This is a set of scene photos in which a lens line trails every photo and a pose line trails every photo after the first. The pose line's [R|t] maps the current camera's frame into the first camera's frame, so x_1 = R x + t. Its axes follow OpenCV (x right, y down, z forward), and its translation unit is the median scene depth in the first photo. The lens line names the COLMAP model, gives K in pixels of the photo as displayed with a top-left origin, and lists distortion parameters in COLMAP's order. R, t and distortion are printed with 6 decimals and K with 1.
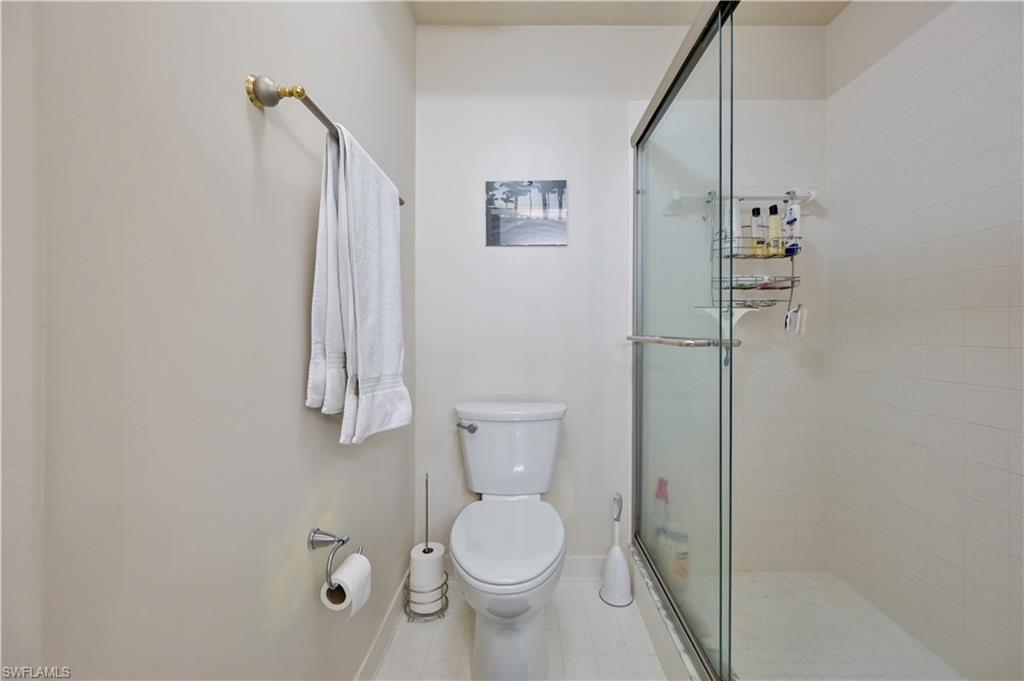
lens RADIAL K [[410.4, 0, 518.7], [0, 410.4, 331.9], [0, 0, 1]] dist [-0.000216, 0.000664]
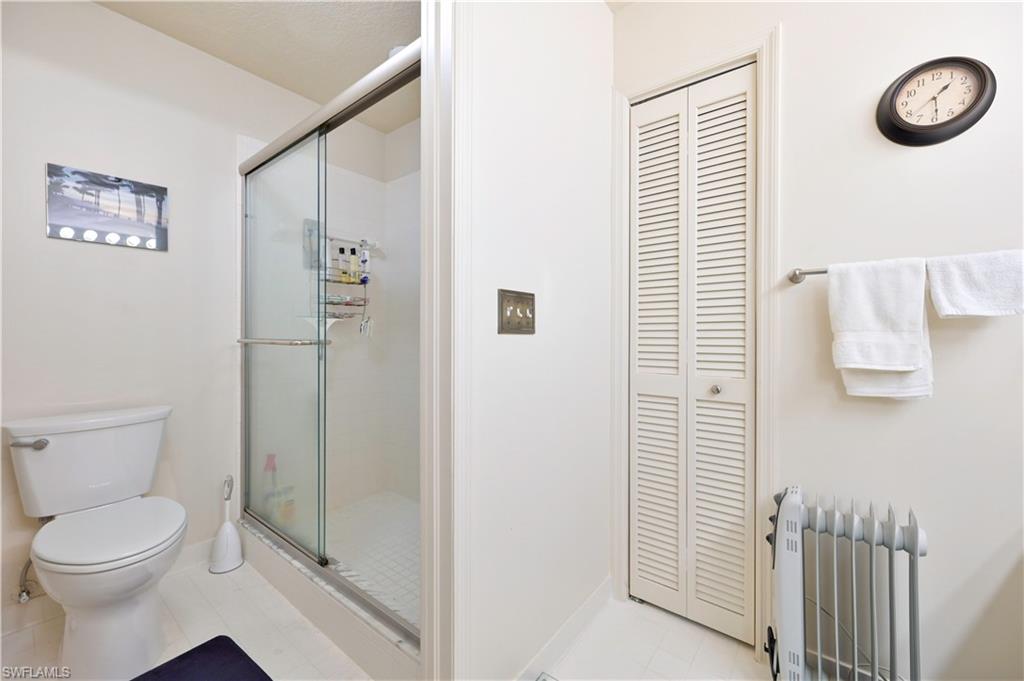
lens RADIAL K [[410.4, 0, 516.7], [0, 410.4, 331.7], [0, 0, 1]] dist [-0.000216, 0.000664]
pose [[0.607195, 0.003314, 0.794546, -0.180071], [0.003589, 0.999970, -0.006914, 0.000045], [-0.794545, 0.007049, 0.607164, -0.338314]]
